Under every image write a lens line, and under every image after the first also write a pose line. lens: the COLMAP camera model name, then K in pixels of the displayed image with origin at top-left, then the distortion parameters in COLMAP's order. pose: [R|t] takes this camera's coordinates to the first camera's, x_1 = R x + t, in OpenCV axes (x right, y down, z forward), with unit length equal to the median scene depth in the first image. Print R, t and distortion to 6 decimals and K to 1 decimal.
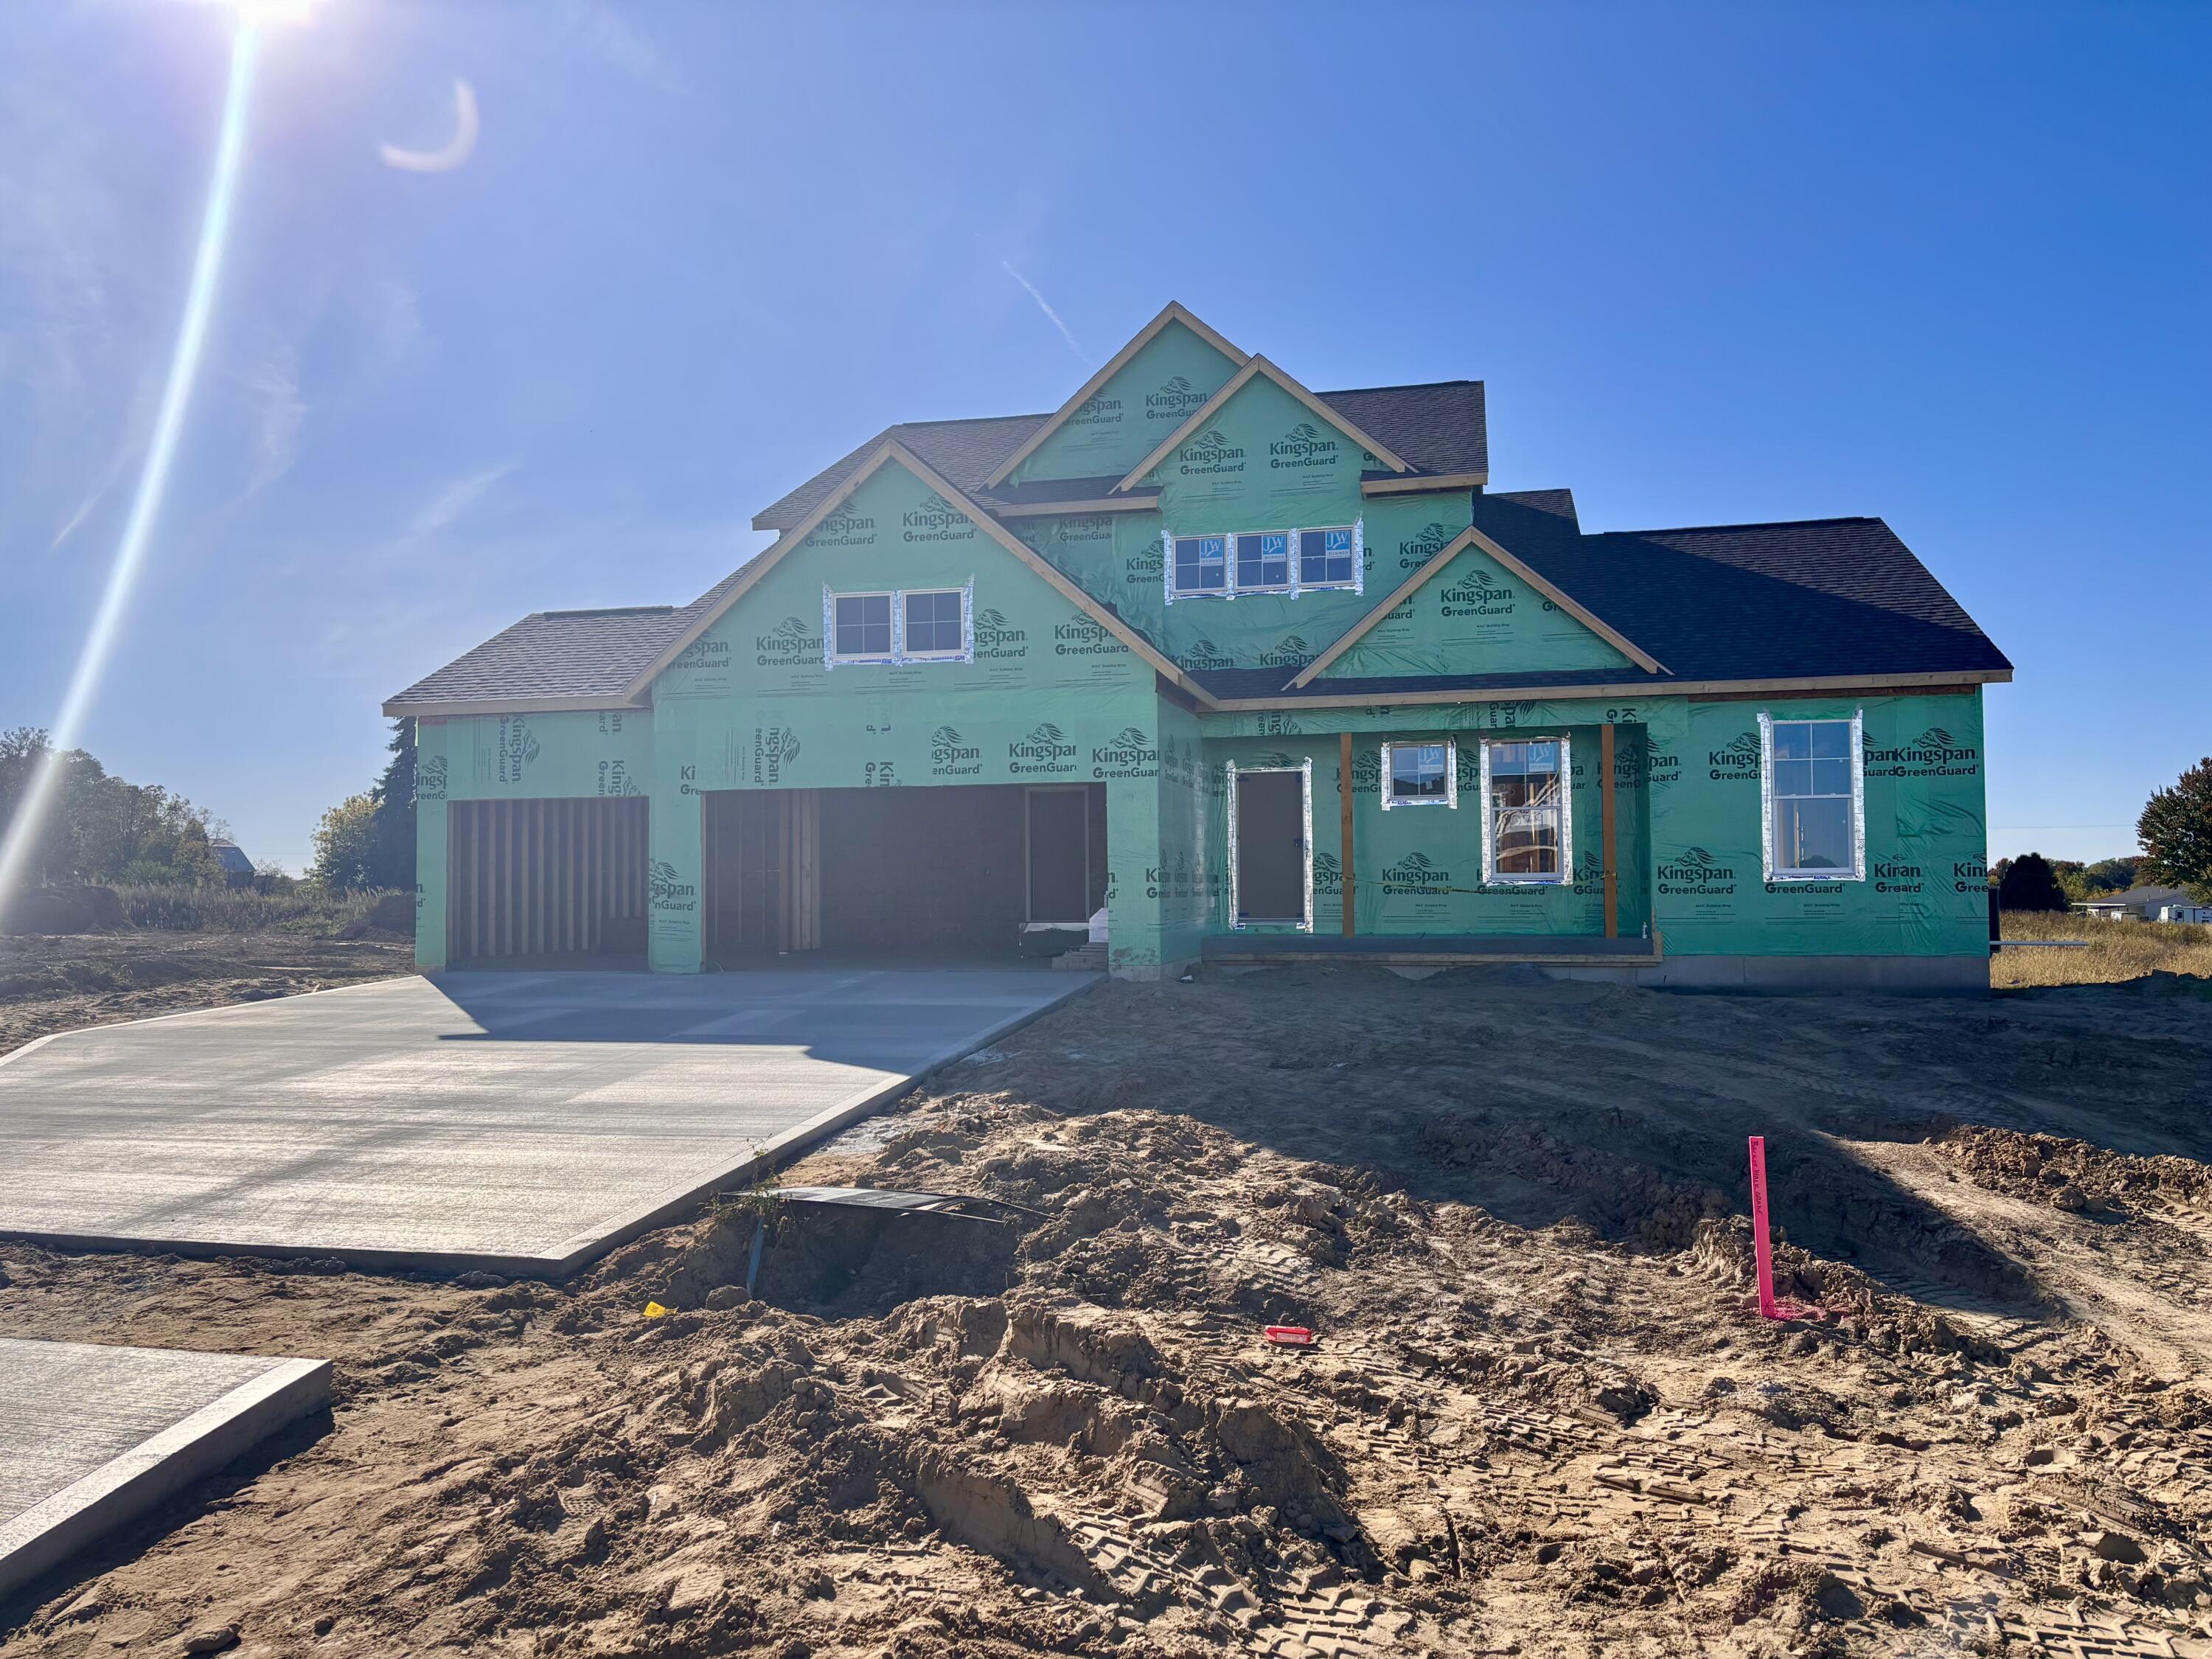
lens RADIAL K [[1668.1, 0, 1107.0], [0, 1668.1, 830.3], [0, 0, 1]] dist [0.038251, -0.017468]
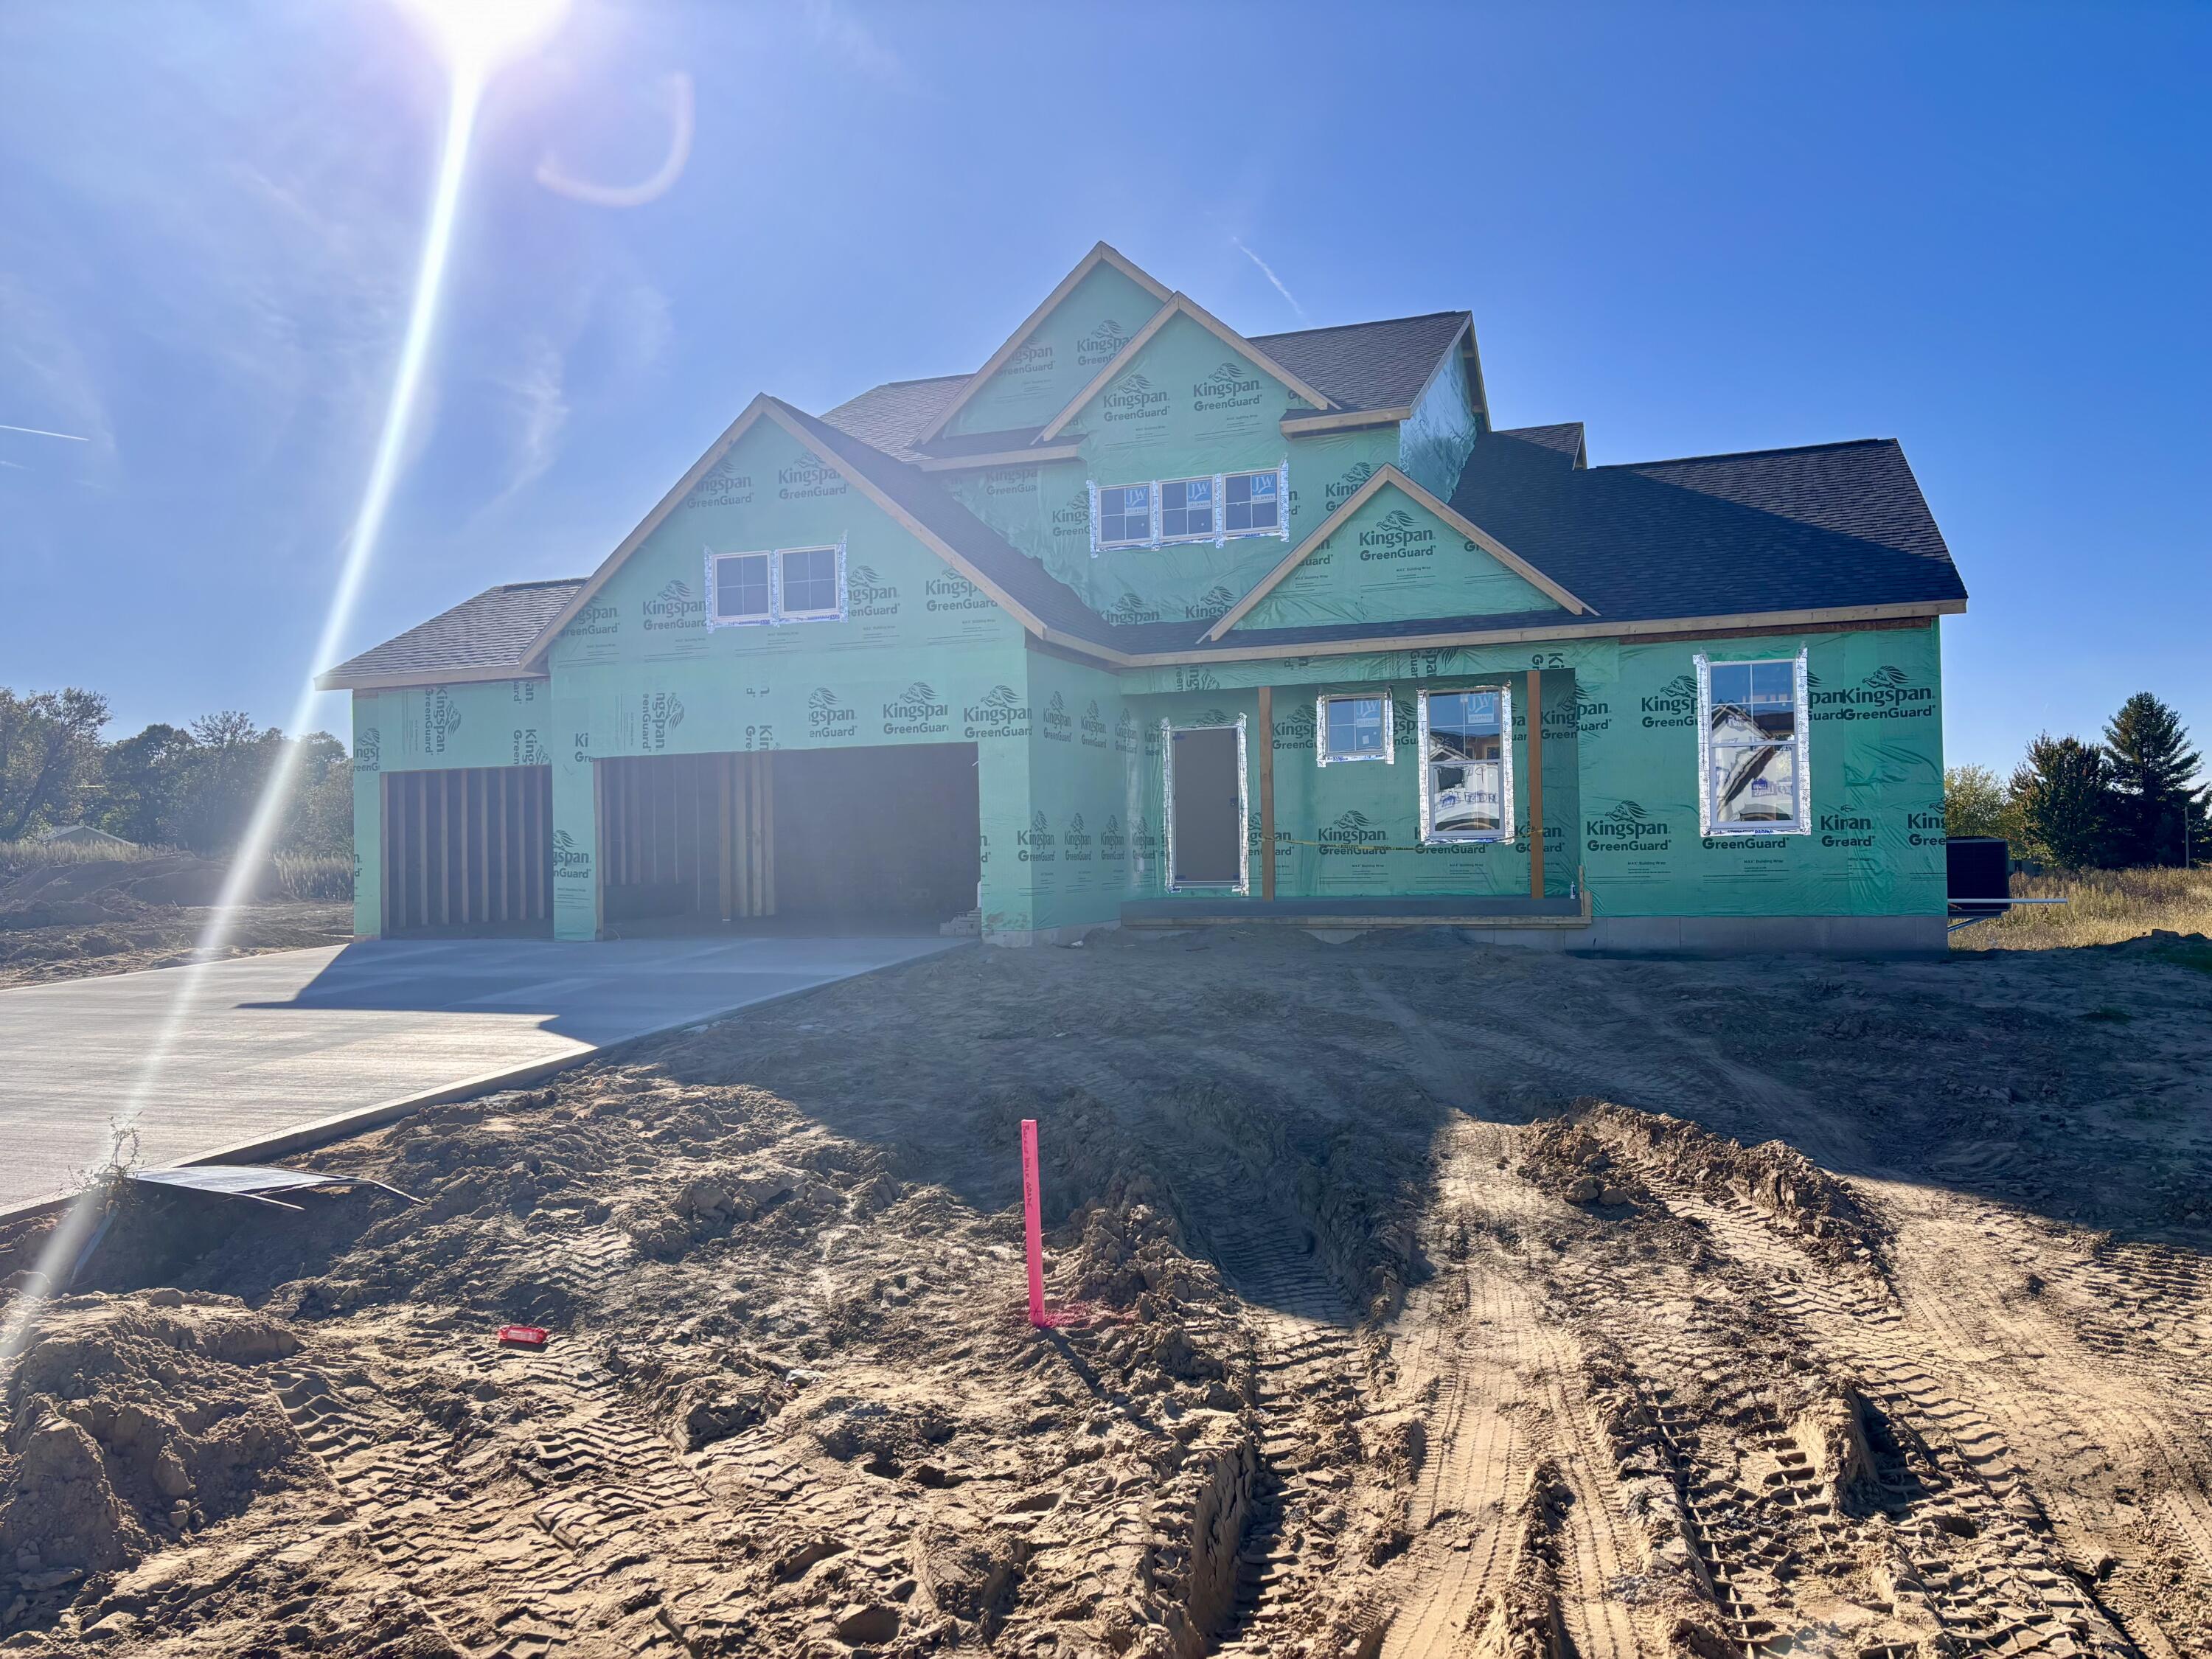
lens RADIAL K [[1668.1, 0, 1103.5], [0, 1668.1, 833.1], [0, 0, 1]] dist [0.038251, -0.017468]
pose [[0.993197, -0.011747, -0.115848, 0.170217], [0.014327, 0.999667, 0.021461, 0.003924], [0.115558, -0.022975, 0.993035, 0.042324]]
